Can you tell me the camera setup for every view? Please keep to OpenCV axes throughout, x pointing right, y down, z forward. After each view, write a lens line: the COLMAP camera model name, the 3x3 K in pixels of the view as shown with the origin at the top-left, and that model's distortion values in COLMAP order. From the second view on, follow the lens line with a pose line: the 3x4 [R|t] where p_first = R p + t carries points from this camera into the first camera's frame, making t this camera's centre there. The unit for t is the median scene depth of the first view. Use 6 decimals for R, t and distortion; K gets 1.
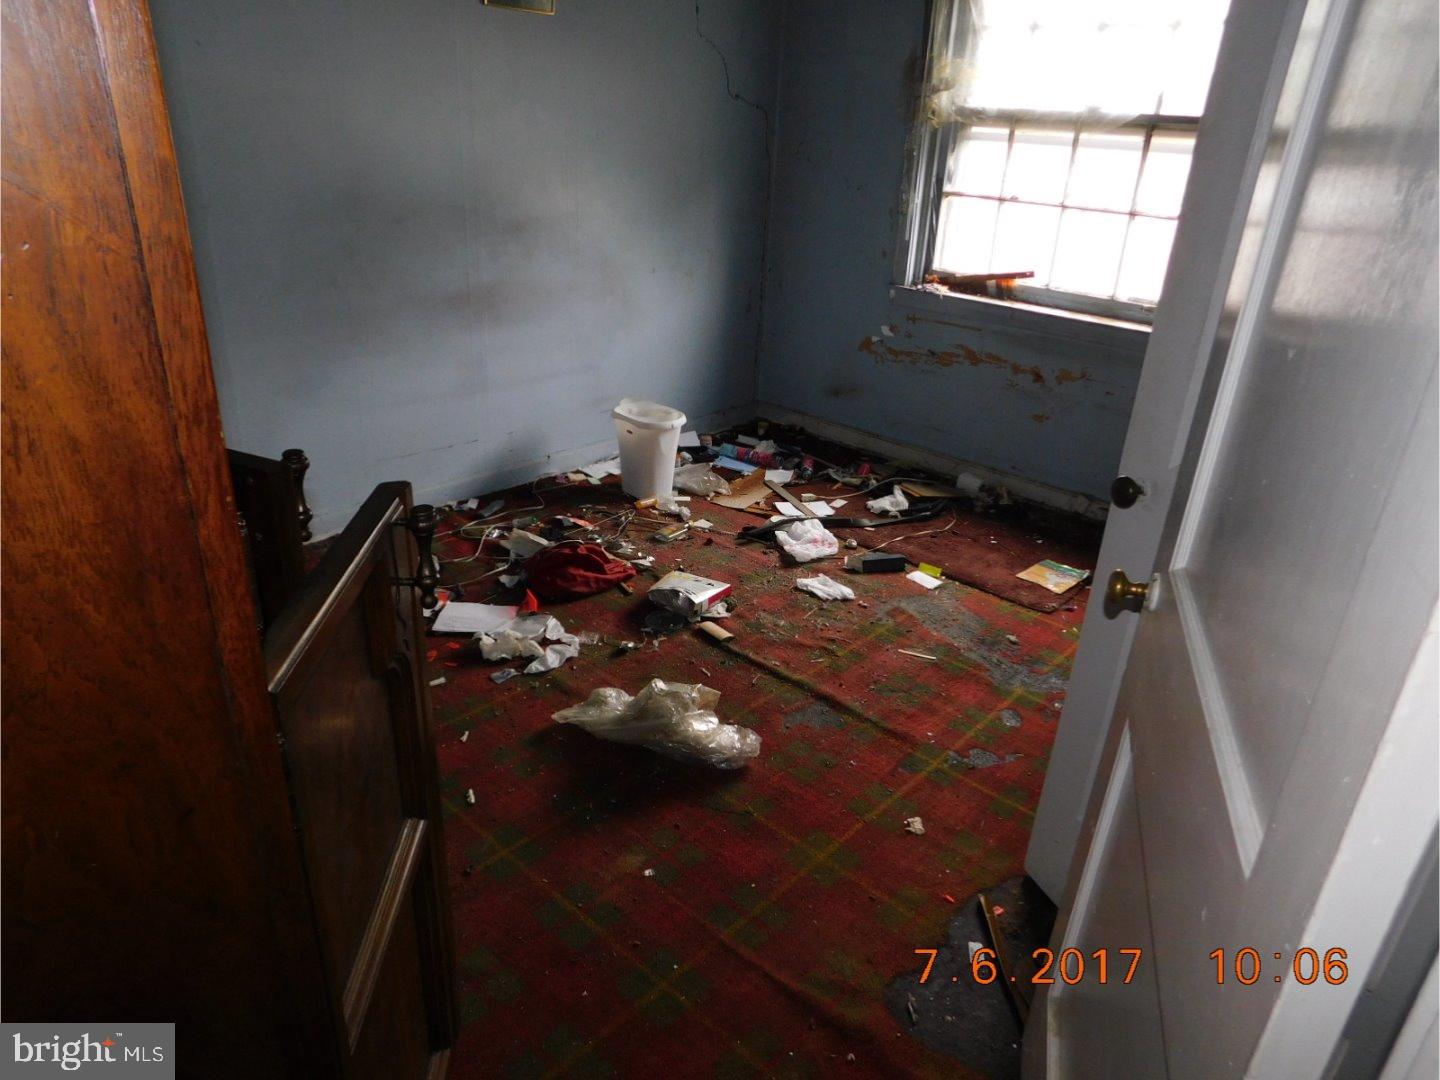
lens RADIAL K [[952.6, 0, 719.2], [0, 952.6, 536.3], [0, 0, 1]] dist [-0.063122, 0.049060]
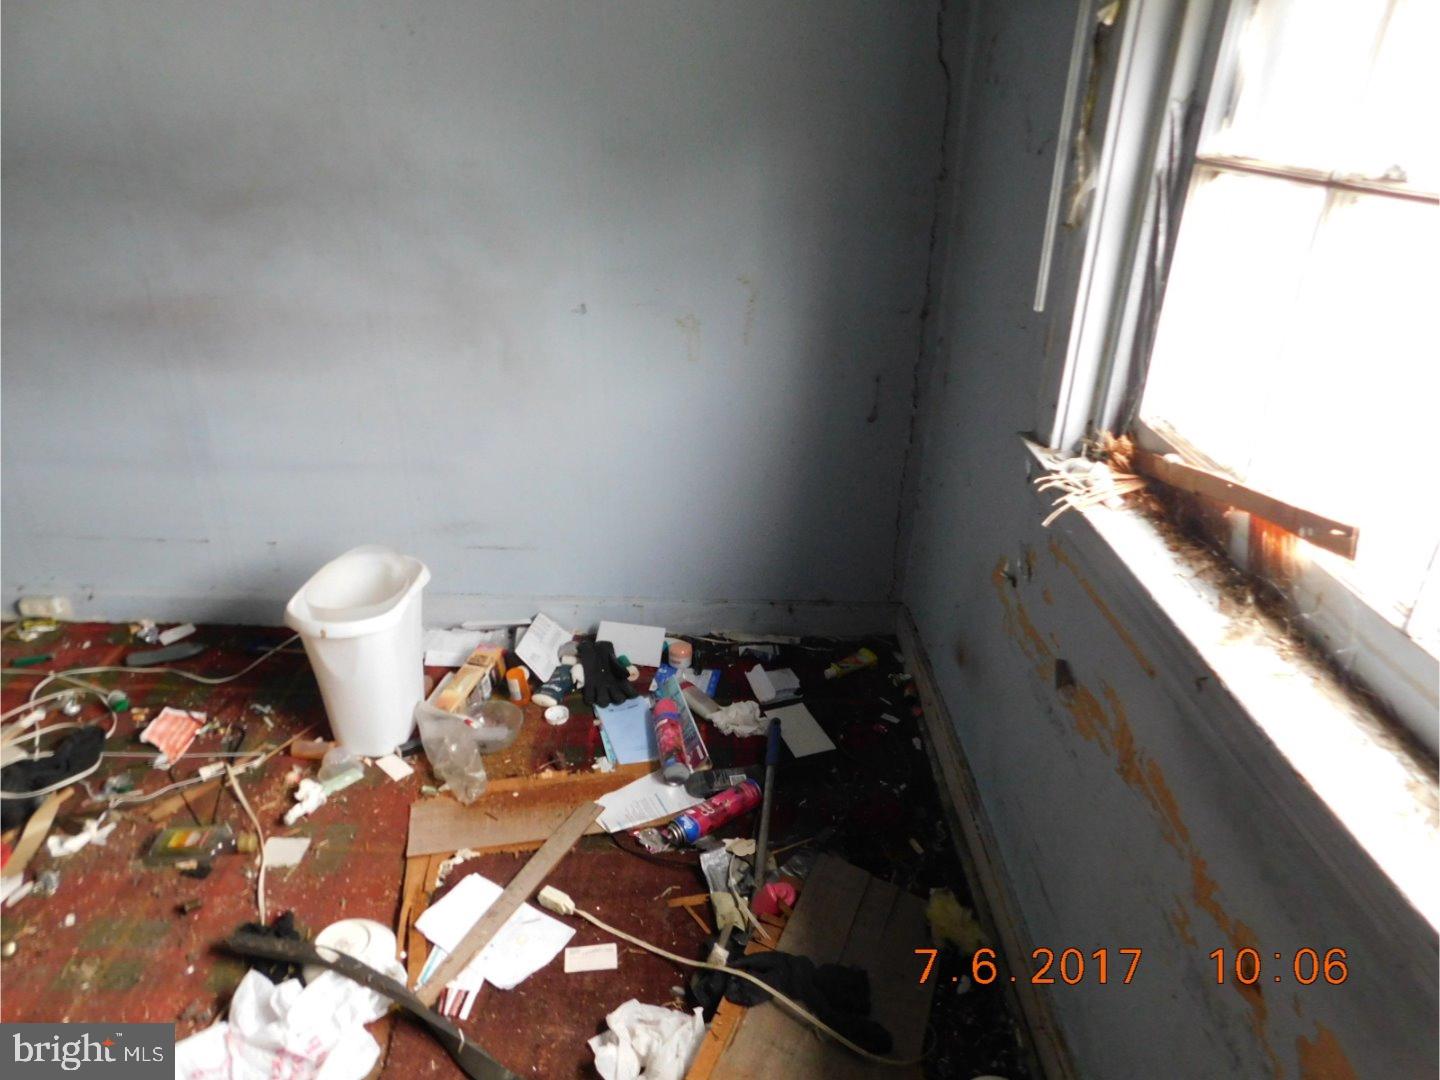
lens RADIAL K [[952.6, 0, 719.2], [0, 952.6, 536.3], [0, 0, 1]] dist [-0.063122, 0.049060]
pose [[0.670185, 0.286779, -0.684551, 0.371095], [-0.283459, 0.951317, 0.121025, -0.257852], [0.685933, 0.112933, 0.718848, 0.733898]]
